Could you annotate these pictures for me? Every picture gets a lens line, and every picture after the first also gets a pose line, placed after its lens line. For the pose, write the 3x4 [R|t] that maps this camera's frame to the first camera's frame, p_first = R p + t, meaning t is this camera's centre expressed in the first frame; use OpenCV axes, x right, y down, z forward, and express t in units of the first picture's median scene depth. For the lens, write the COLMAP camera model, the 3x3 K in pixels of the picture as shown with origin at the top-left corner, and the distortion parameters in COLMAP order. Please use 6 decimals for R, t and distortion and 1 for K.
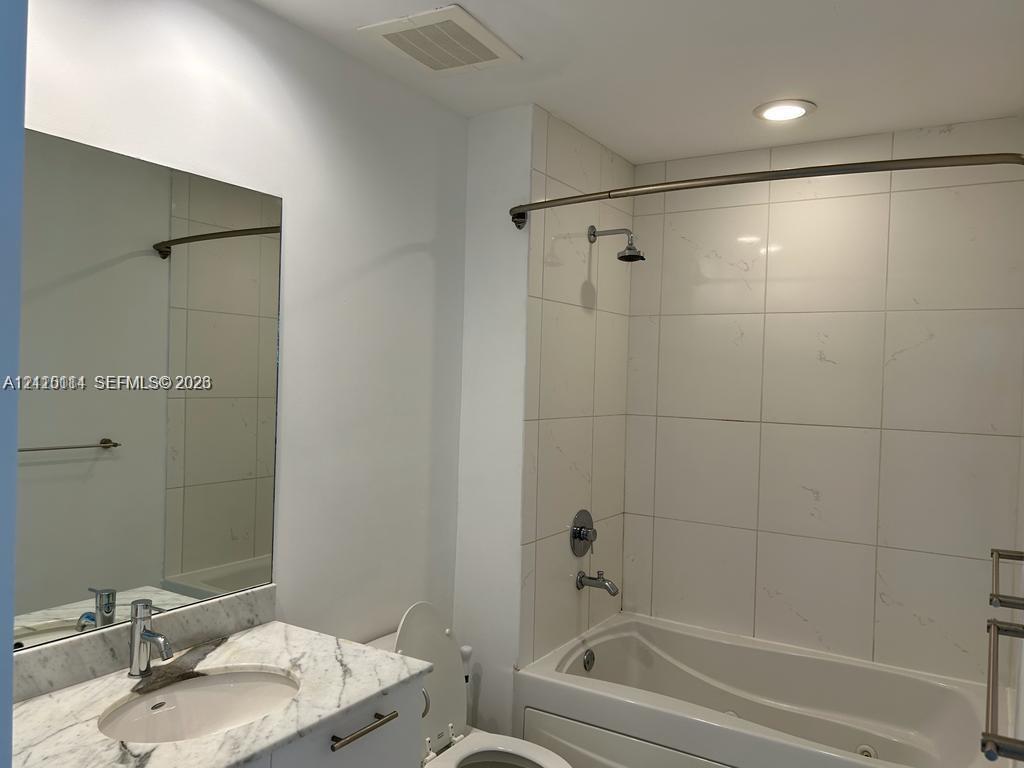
lens RADIAL K [[771.5, 0, 512.0], [0, 771.5, 384.0], [0, 0, 1]] dist [0.006643, -0.002007]
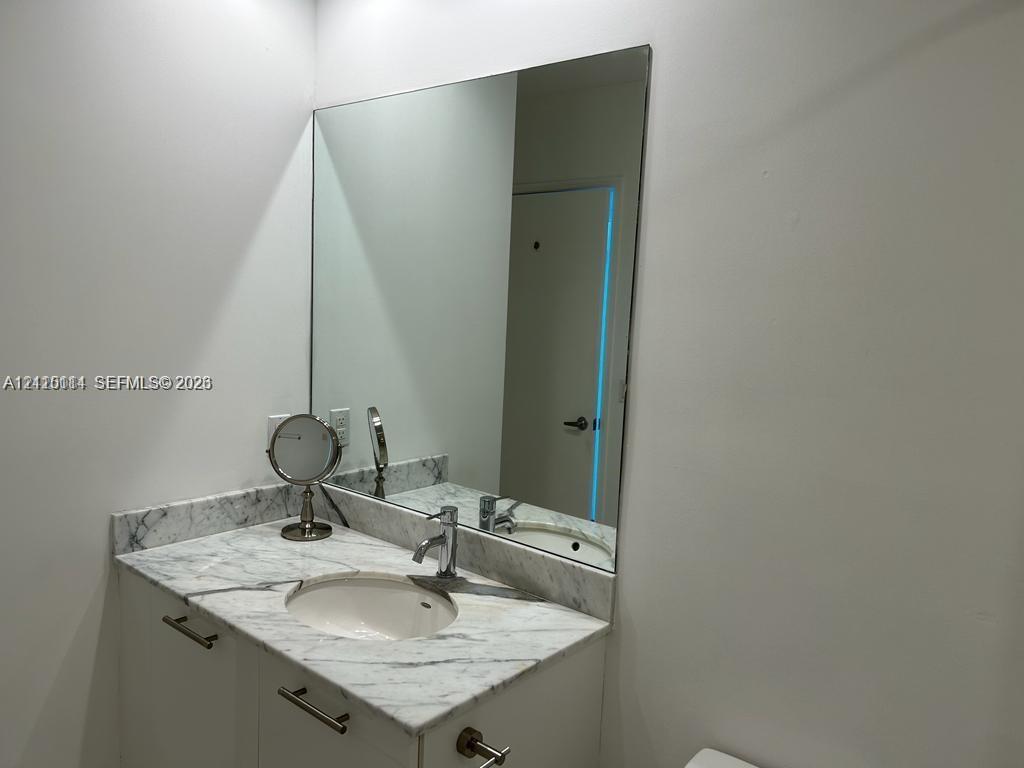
lens RADIAL K [[771.5, 0, 512.0], [0, 771.5, 384.0], [0, 0, 1]] dist [0.006643, -0.002007]
pose [[-0.139866, 0.083944, -0.986606, 0.509192], [-0.055377, 0.994177, 0.092439, 0.010060], [0.988621, 0.067565, -0.134403, 1.160772]]
